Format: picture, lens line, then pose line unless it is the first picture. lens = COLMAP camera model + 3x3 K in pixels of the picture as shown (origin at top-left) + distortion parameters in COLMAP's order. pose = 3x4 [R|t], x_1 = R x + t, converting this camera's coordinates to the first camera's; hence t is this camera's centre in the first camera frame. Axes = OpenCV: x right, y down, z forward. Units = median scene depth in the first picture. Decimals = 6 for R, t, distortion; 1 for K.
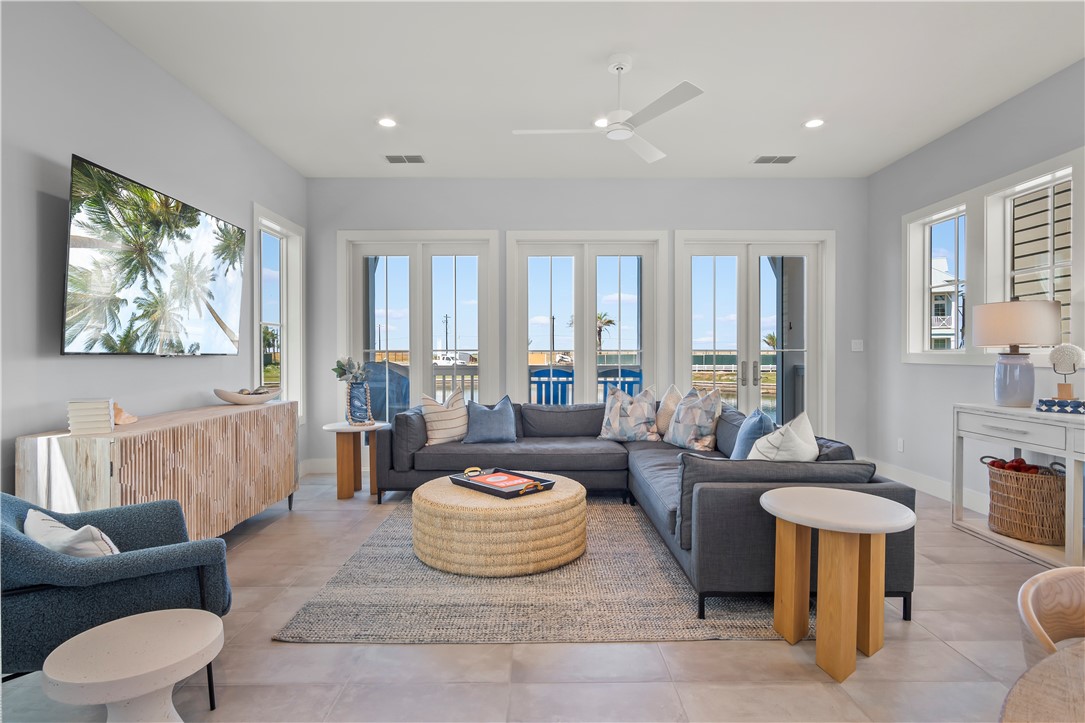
lens RADIAL K [[582.5, 0, 551.0], [0, 582.5, 354.0], [0, 0, 1]] dist [0.002313, 0.001069]
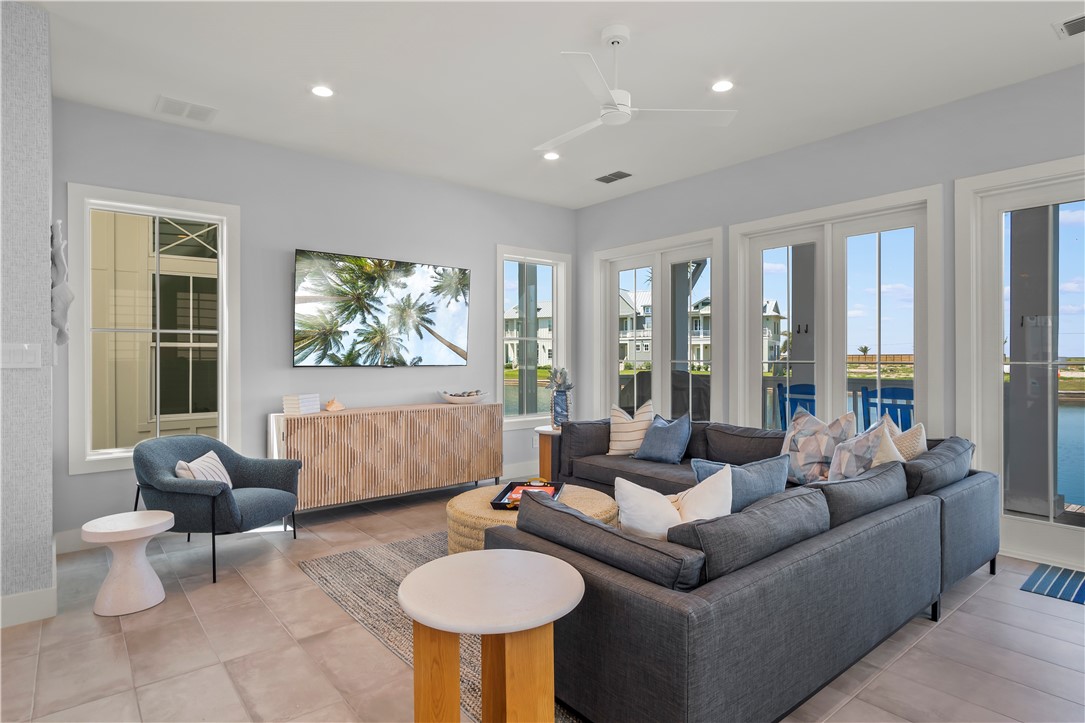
lens RADIAL K [[582.5, 0, 546.5], [0, 582.5, 359.6], [0, 0, 1]] dist [0.002313, 0.001069]
pose [[0.627670, 0.001878, -0.778477, 0.689396], [-0.000729, 0.999998, 0.001825, -0.017258], [0.778479, -0.000578, 0.627670, 0.363494]]
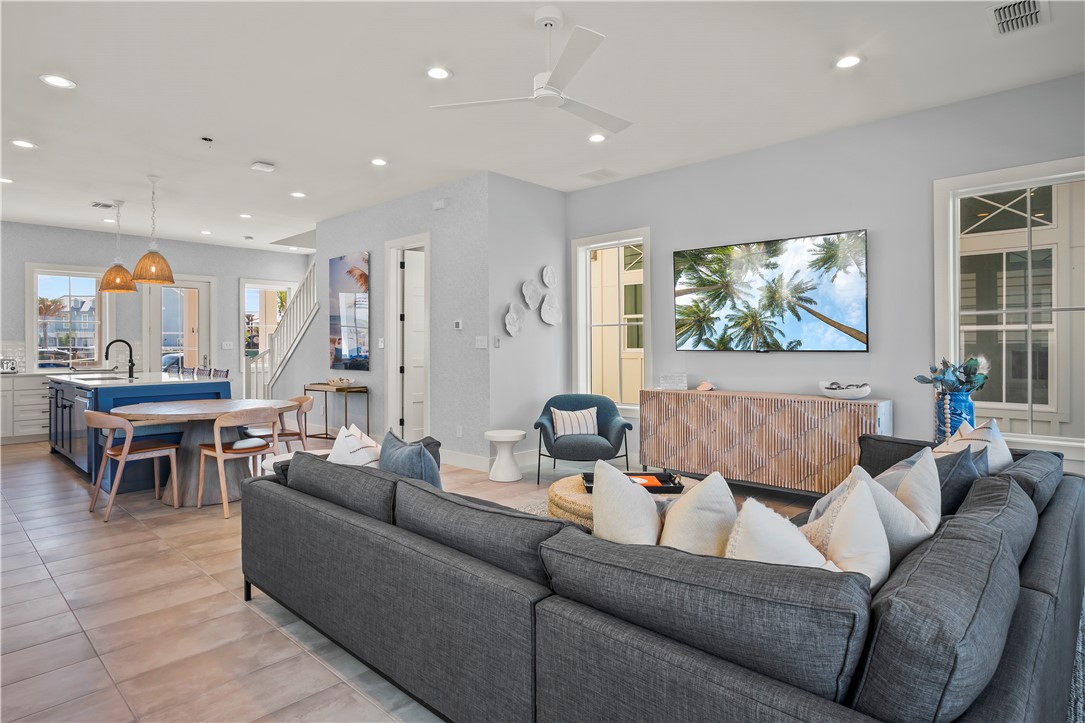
lens RADIAL K [[582.5, 0, 532.6], [0, 582.5, 340.9], [0, 0, 1]] dist [0.002313, 0.001069]
pose [[-0.678564, -0.000689, -0.734541, 0.727707], [-0.000726, 1.000000, -0.000268, -0.020549], [0.734541, 0.000351, -0.678565, 1.460118]]
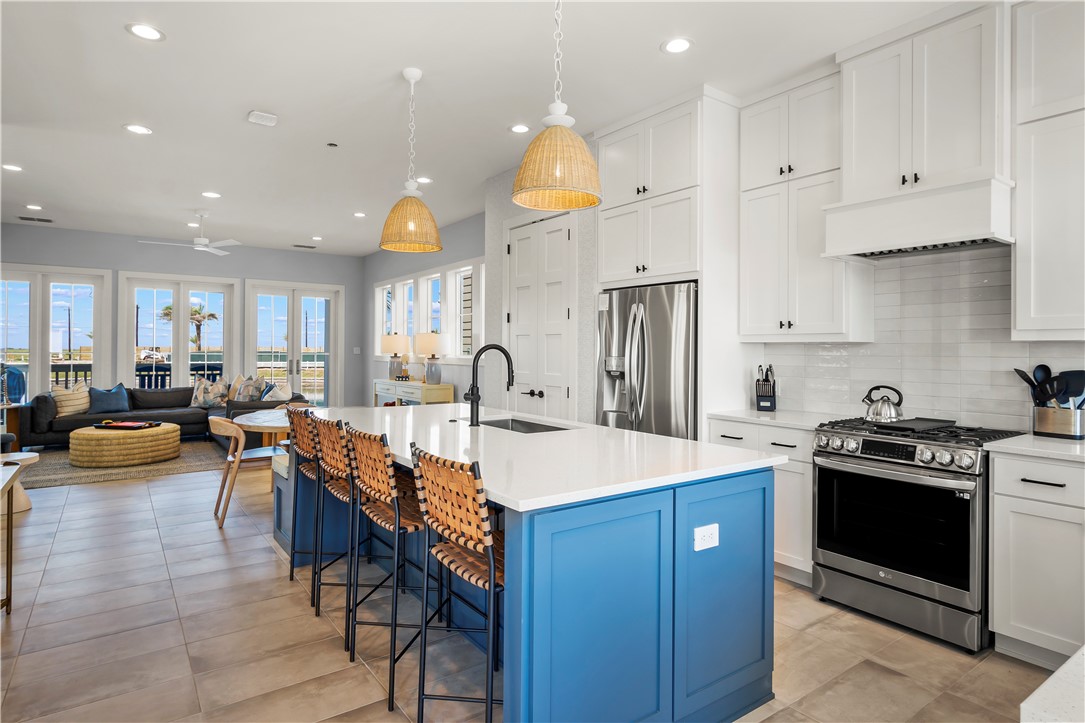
lens RADIAL K [[582.5, 0, 517.4], [0, 582.5, 346.8], [0, 0, 1]] dist [0.002313, 0.001069]
pose [[0.834403, 0.008708, 0.551087, -0.073125], [-0.004597, 0.999950, -0.008840, -0.021498], [-0.551136, 0.004842, 0.834401, -1.207236]]
